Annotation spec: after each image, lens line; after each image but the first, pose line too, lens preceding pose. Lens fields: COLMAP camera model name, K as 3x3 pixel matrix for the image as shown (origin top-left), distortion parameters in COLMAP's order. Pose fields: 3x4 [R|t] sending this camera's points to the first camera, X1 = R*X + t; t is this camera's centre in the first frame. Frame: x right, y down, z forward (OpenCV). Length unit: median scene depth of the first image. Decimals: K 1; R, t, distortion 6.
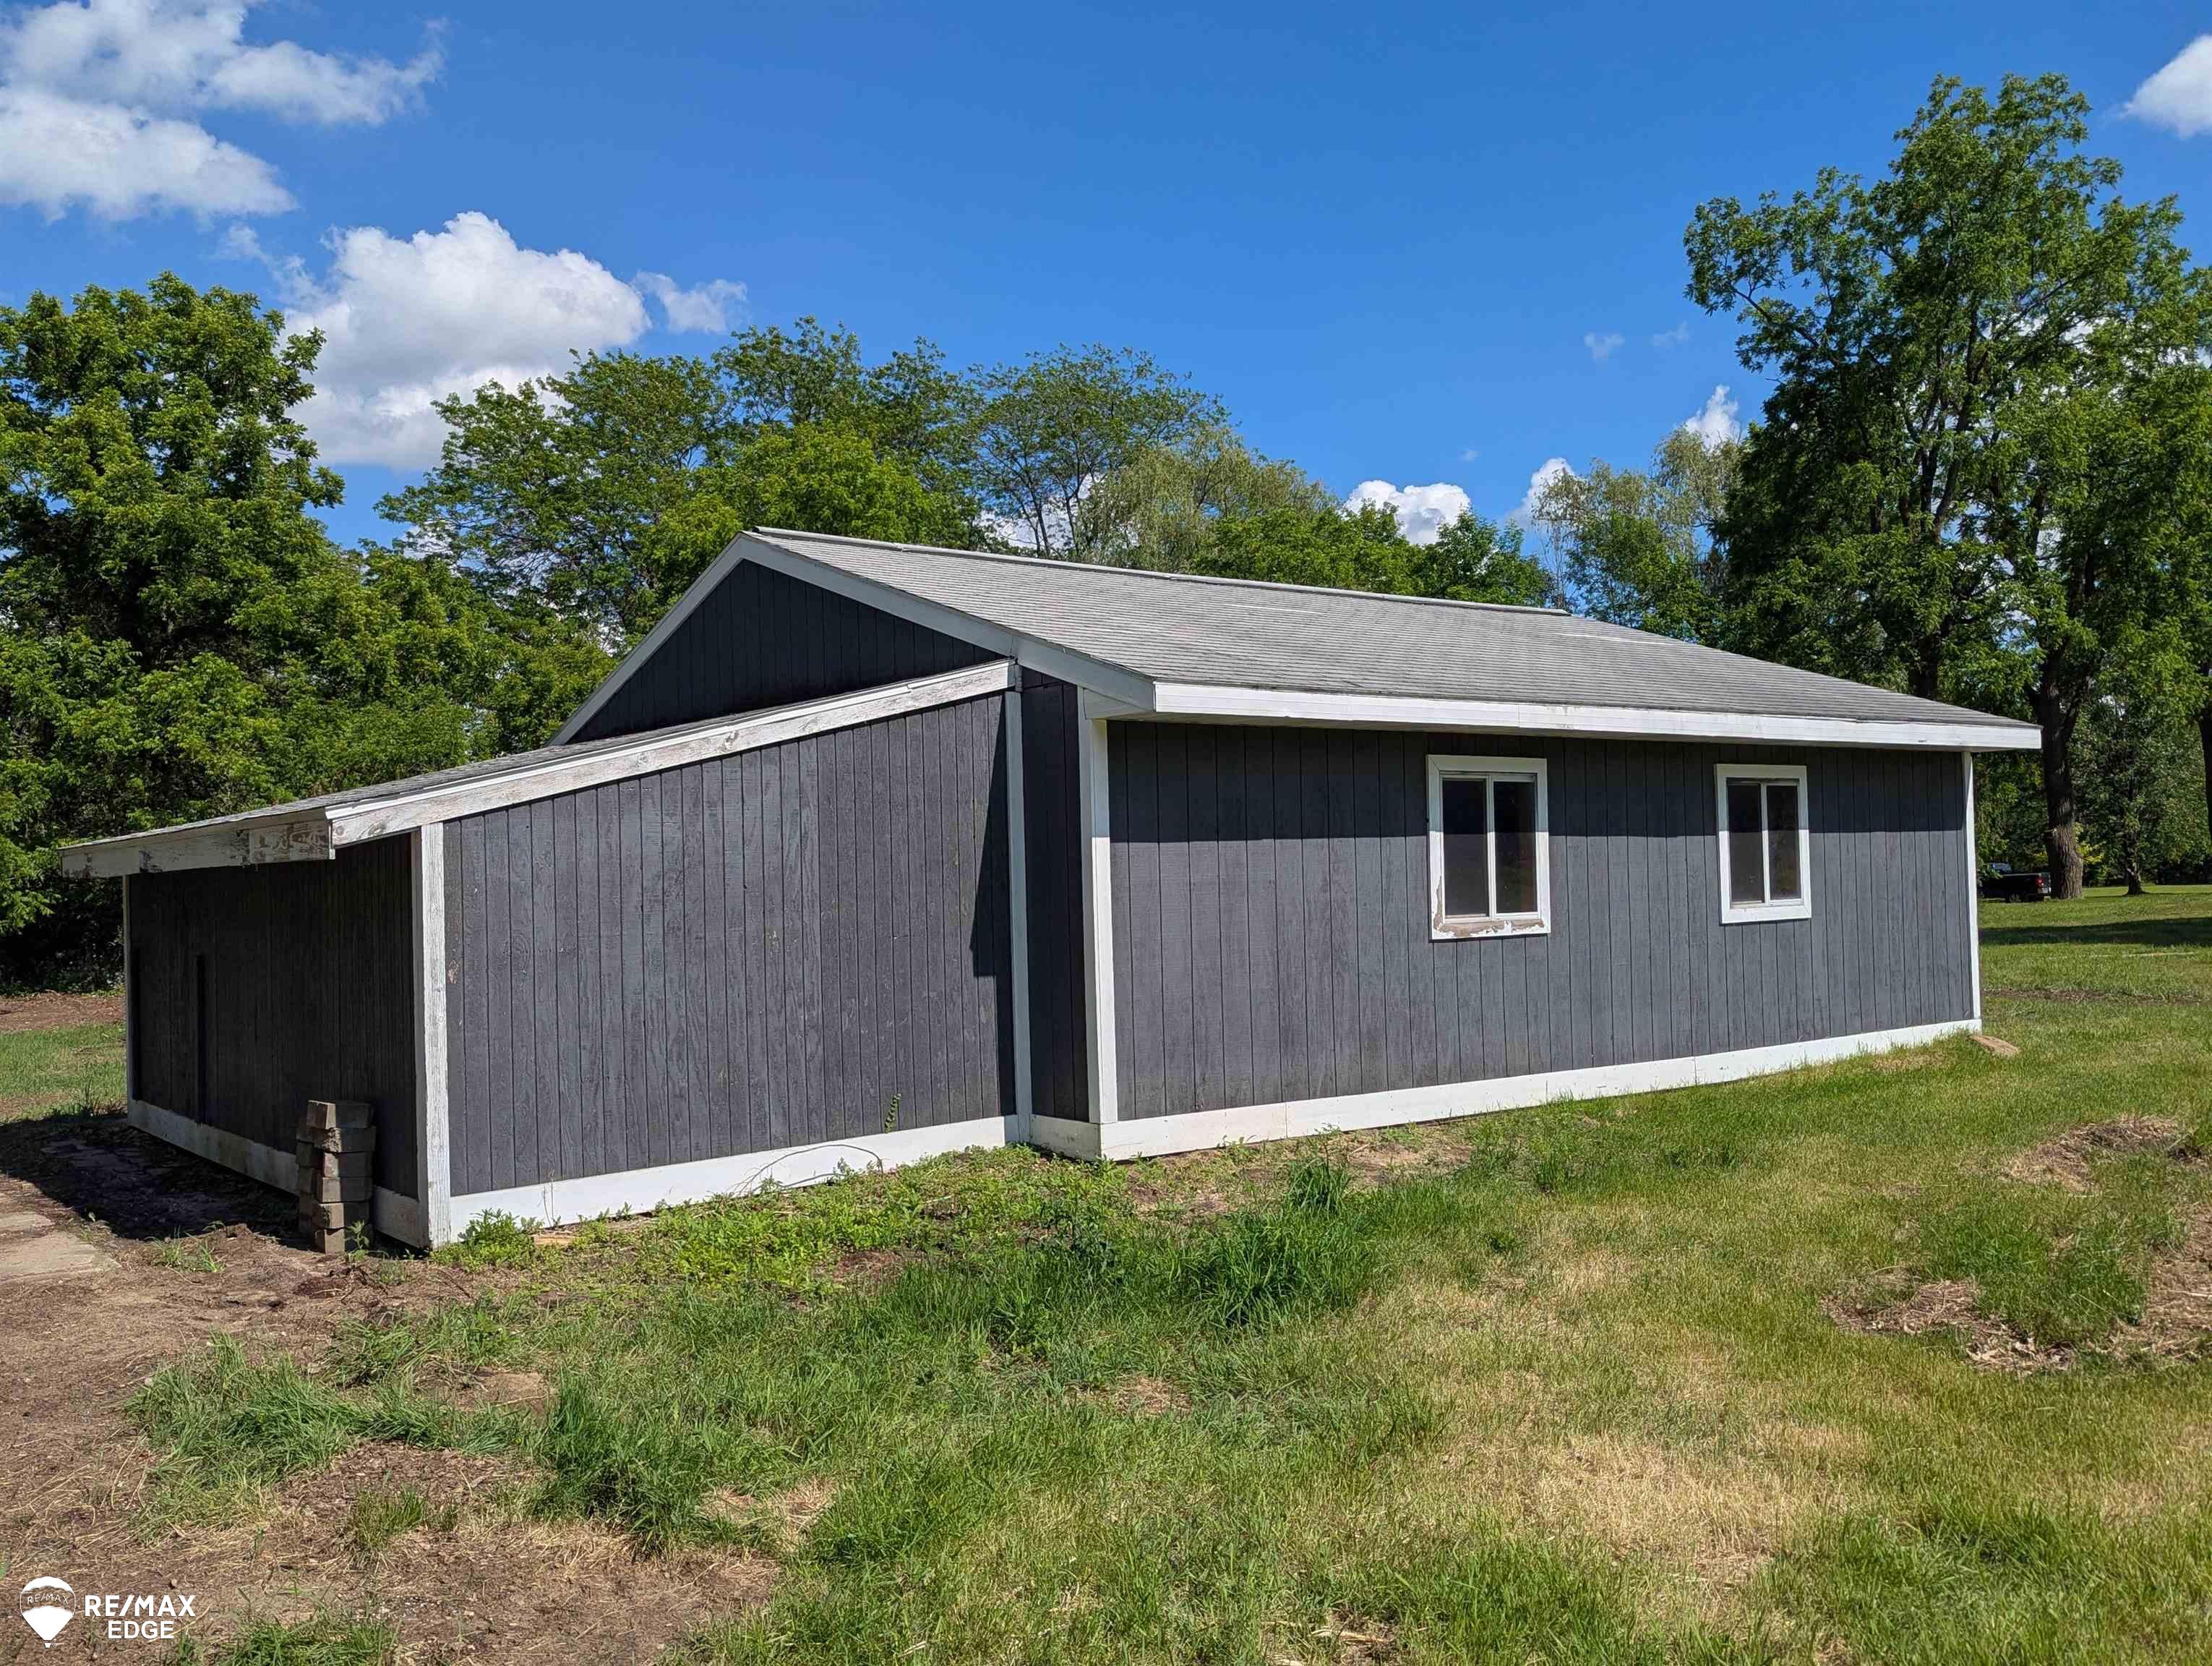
lens RADIAL K [[1566.8, 0, 1111.6], [0, 1566.8, 838.9], [0, 0, 1]] dist [0.069781, -0.063652]
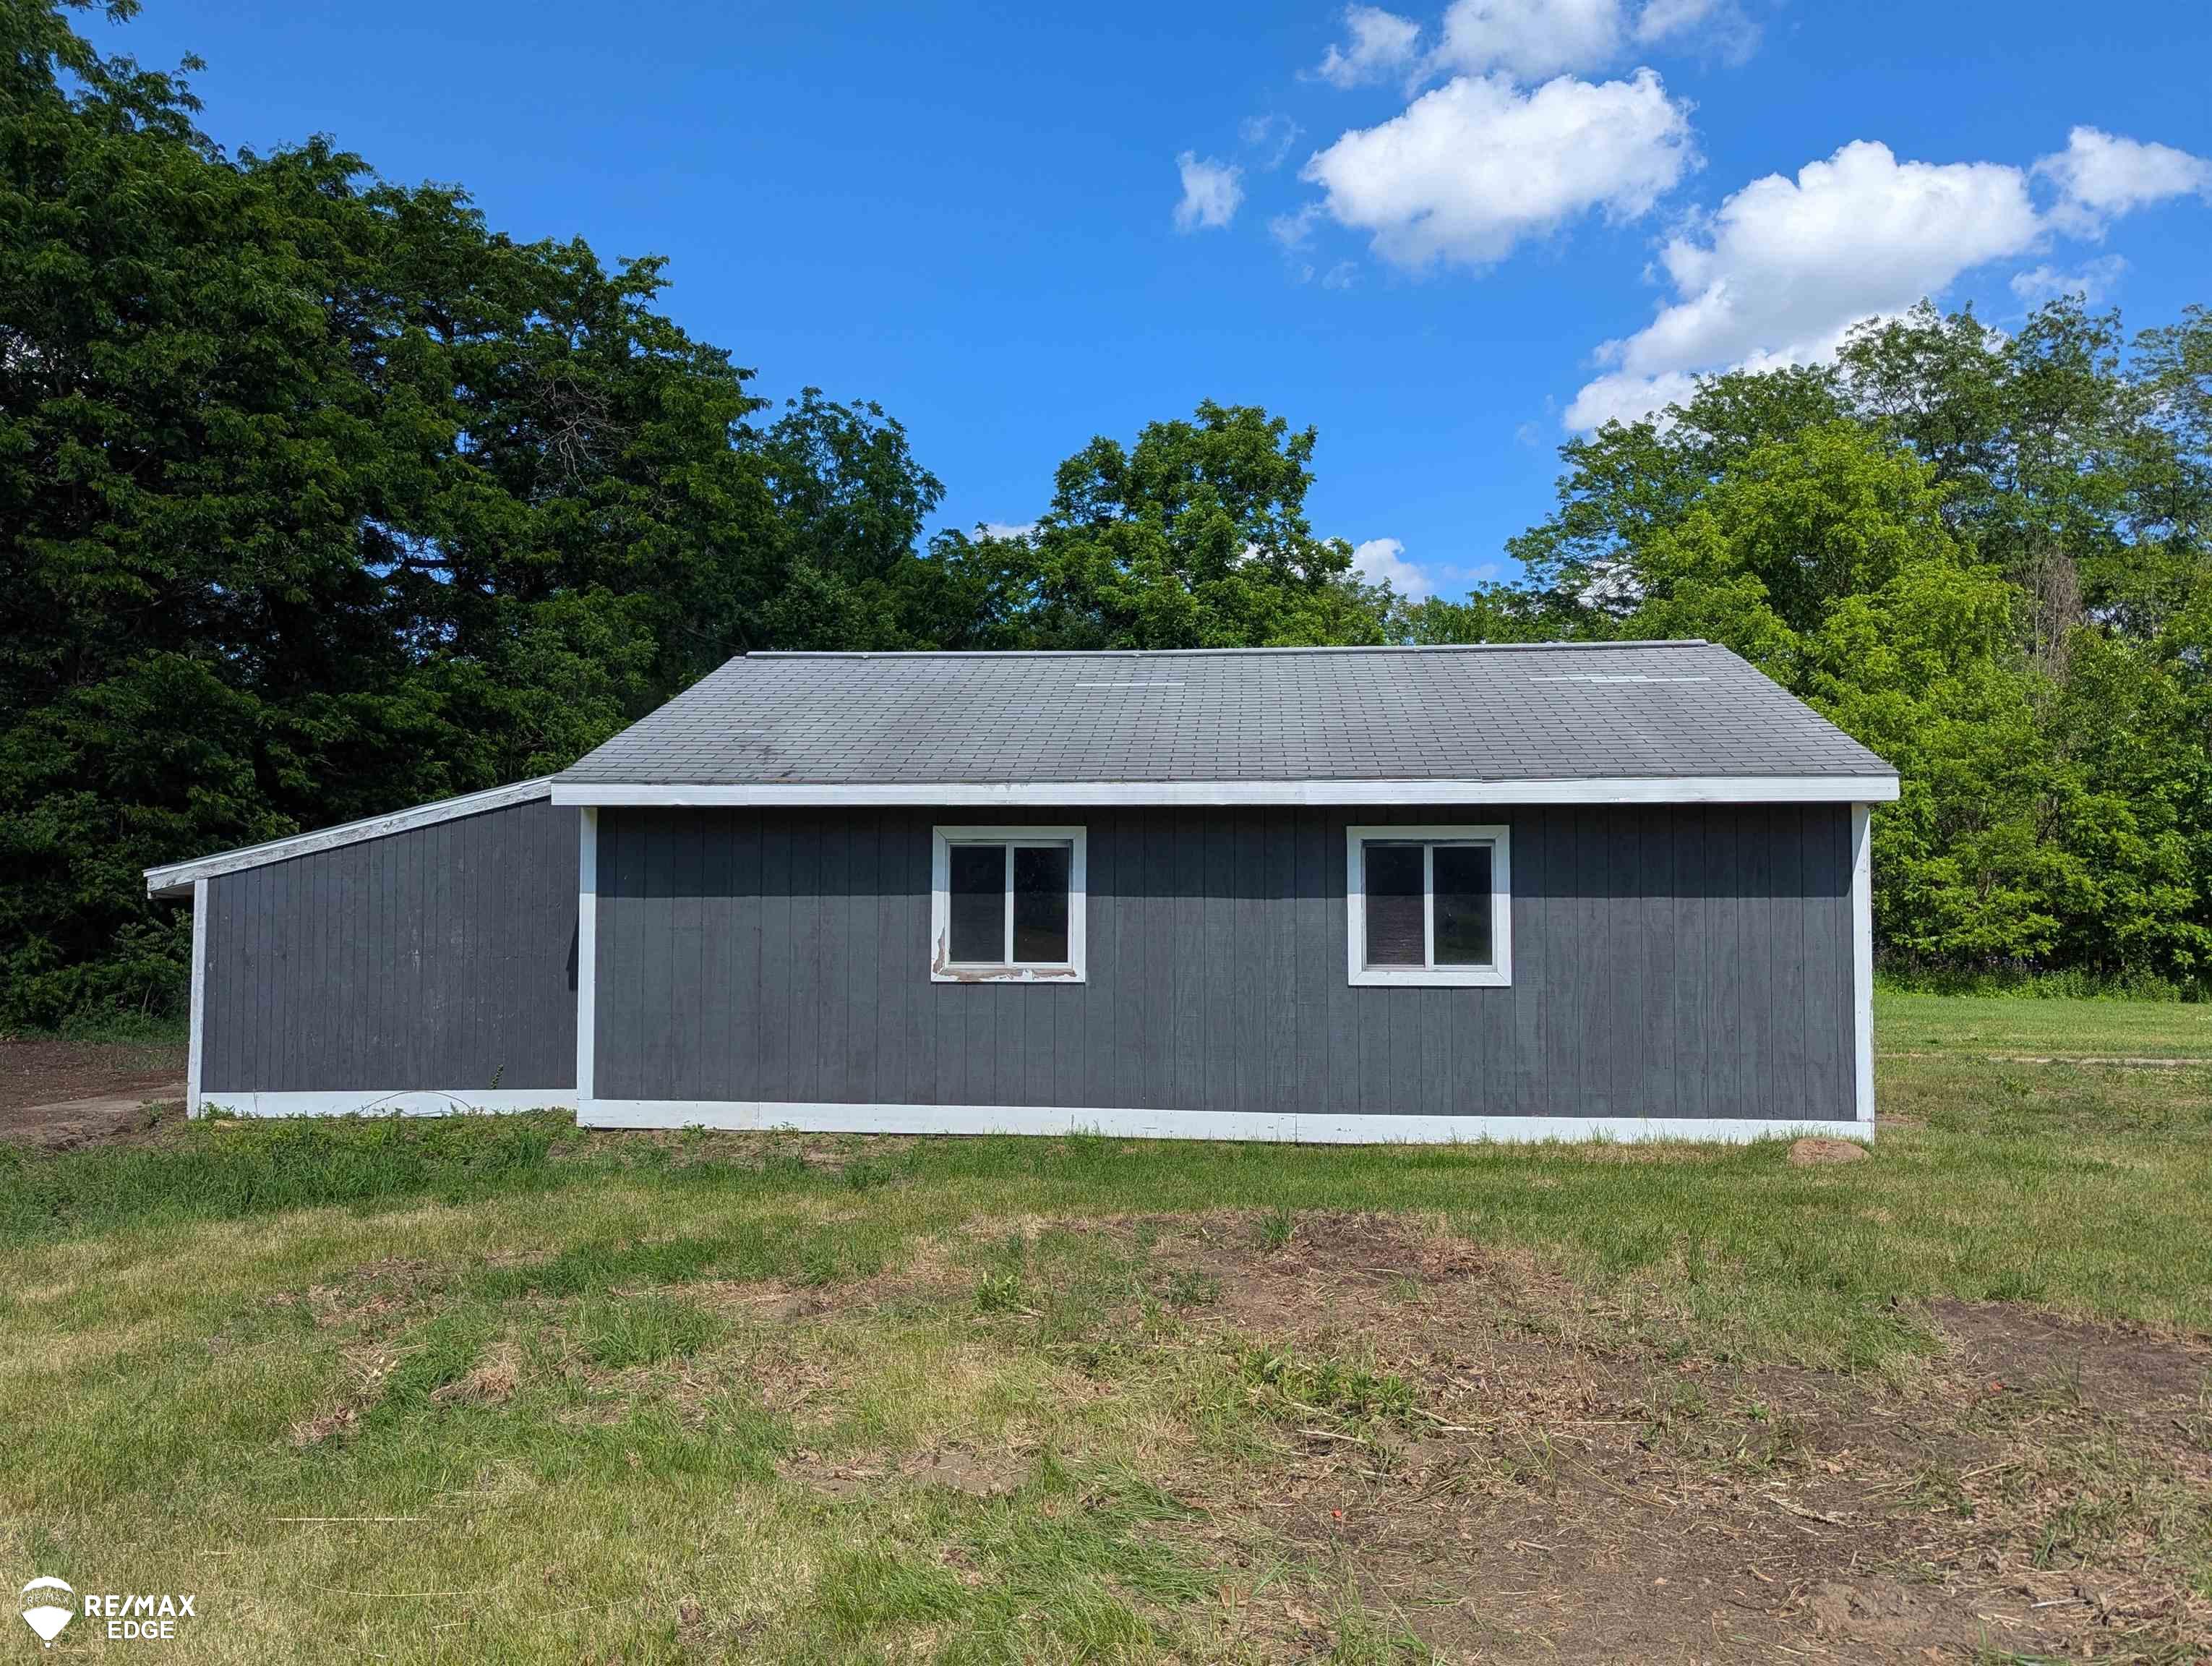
lens RADIAL K [[1566.8, 0, 1111.6], [0, 1566.8, 838.9], [0, 0, 1]] dist [0.069781, -0.063652]
pose [[0.802809, -0.001909, -0.596234, 0.986503], [-0.009814, 0.999817, -0.016415, -0.024597], [0.596156, 0.019030, 0.802643, 0.122698]]
